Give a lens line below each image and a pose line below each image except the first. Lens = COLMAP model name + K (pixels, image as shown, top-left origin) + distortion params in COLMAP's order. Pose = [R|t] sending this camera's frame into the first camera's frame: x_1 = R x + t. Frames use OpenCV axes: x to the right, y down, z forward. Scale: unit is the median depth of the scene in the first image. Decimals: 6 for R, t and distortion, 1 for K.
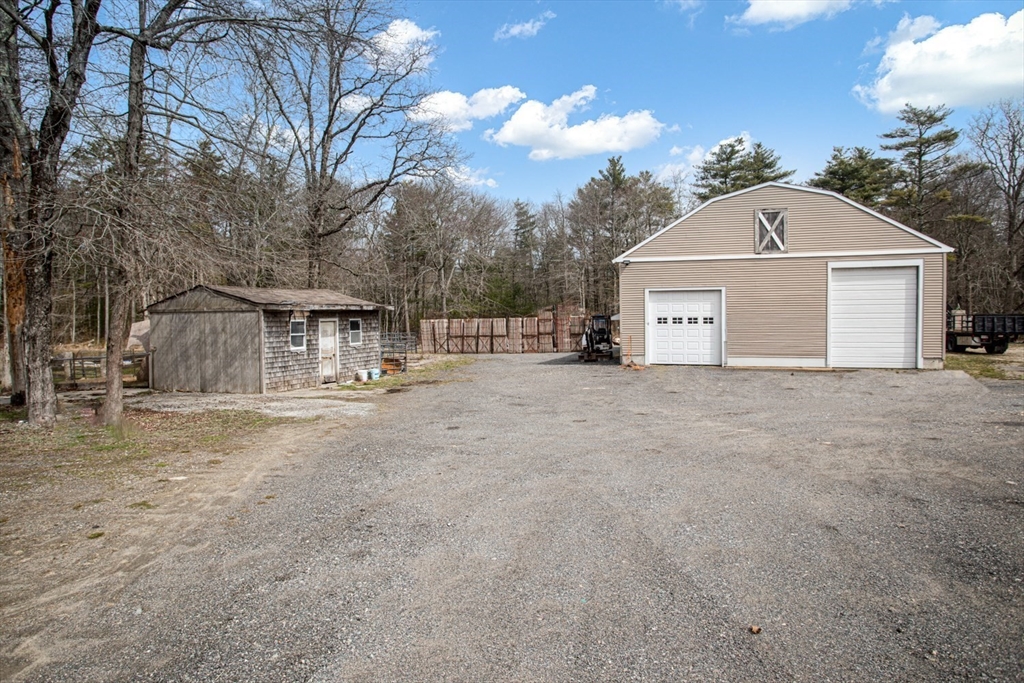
lens RADIAL K [[599.4, 0, 510.6], [0, 599.4, 326.8], [0, 0, 1]] dist [-0.051767, 0.037641]
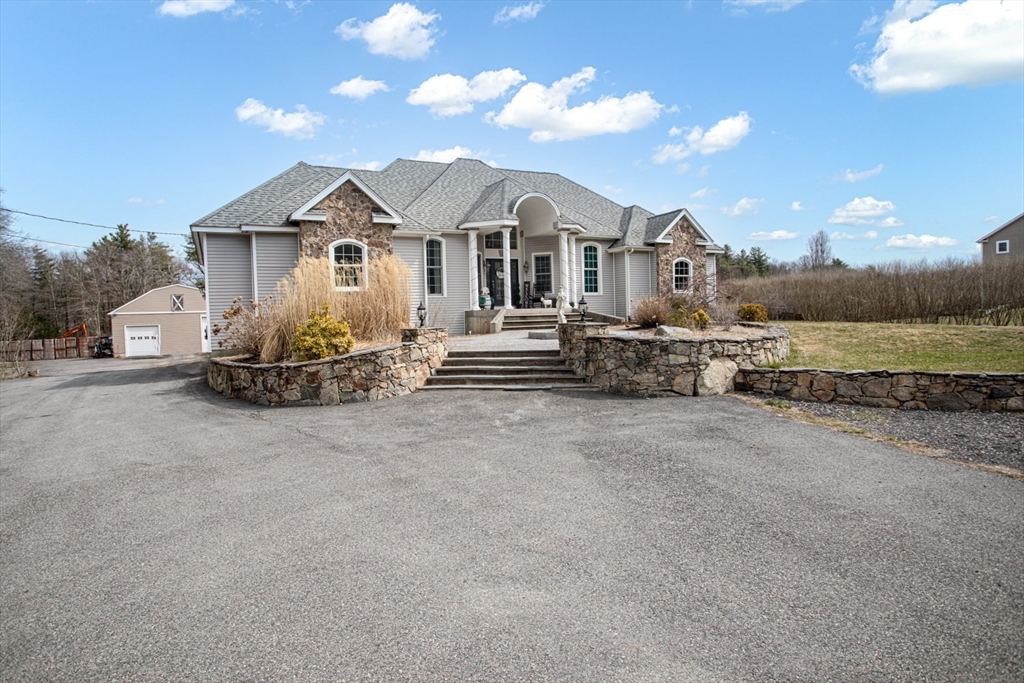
lens RADIAL K [[599.4, 0, 510.6], [0, 599.4, 326.8], [0, 0, 1]] dist [-0.051767, 0.037641]
pose [[0.752842, -0.026505, 0.657667, -0.105588], [0.038408, 0.999255, -0.003696, 0.006703], [-0.657080, 0.028042, 0.753300, -1.145298]]
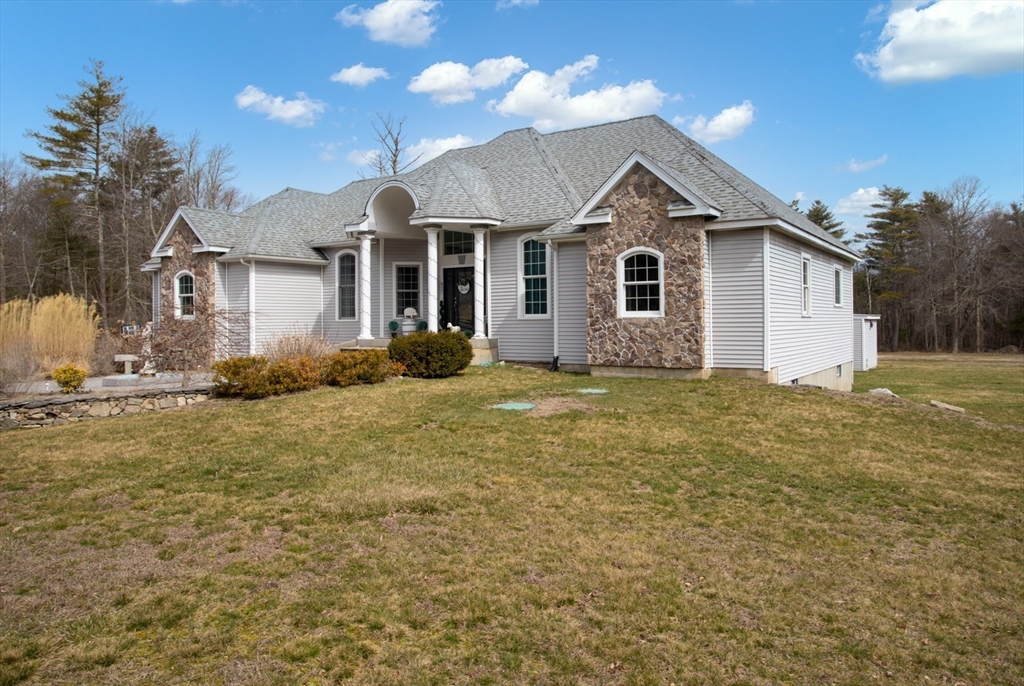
lens RADIAL K [[699.7, 0, 514.5], [0, 699.7, 318.3], [0, 0, 1]] dist [-0.060654, 0.000747]
pose [[0.942729, -0.001143, -0.333557, 0.571809], [-0.008444, 0.999592, -0.027288, -0.015119], [0.333452, 0.028542, 0.942335, -1.164736]]
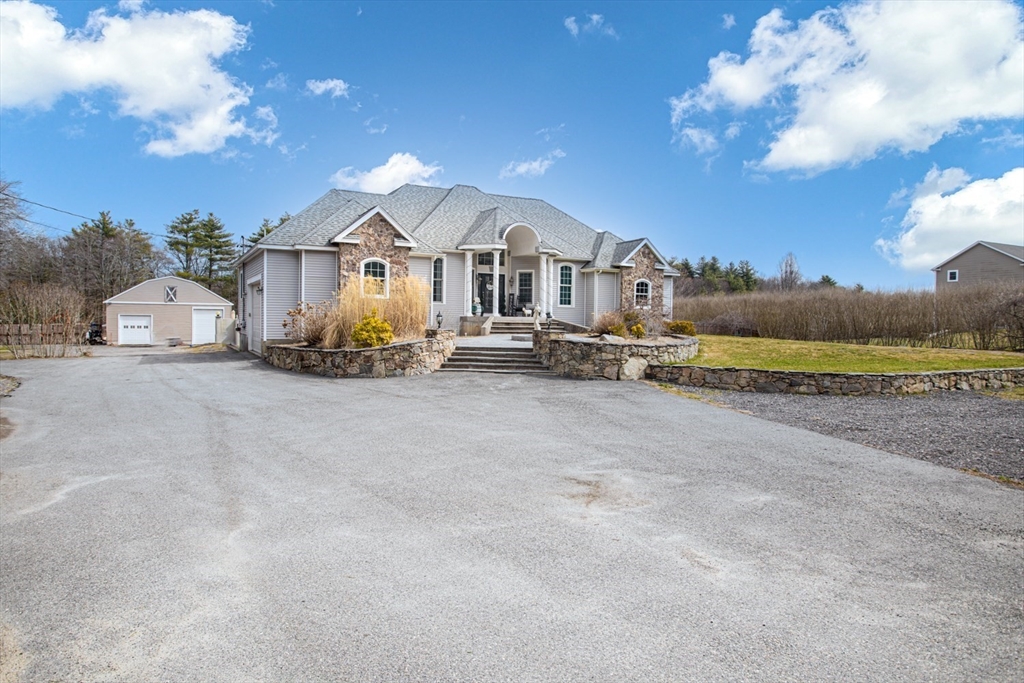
lens RADIAL K [[640.7, 0, 511.2], [0, 640.7, 322.9], [0, 0, 1]] dist [-0.030723, 0.001068]
pose [[0.732145, 0.013444, 0.681017, -0.232891], [-0.002722, 0.999855, -0.016811, 0.007679], [-0.681144, 0.010454, 0.732075, -1.279903]]
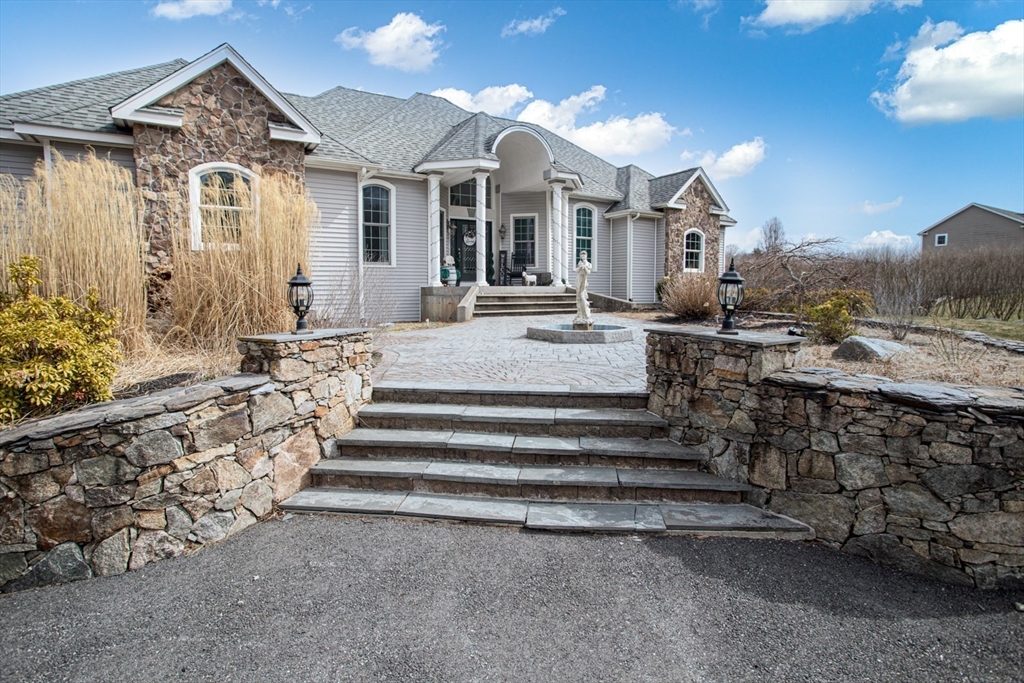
lens RADIAL K [[527.0, 0, 509.3], [0, 527.0, 328.8], [0, 0, 1]] dist [-0.077978, 0.040061]
pose [[0.695020, -0.046721, 0.717471, 0.025855], [0.013862, 0.998572, 0.051598, -0.001914], [-0.718857, -0.025916, 0.694675, -0.973484]]
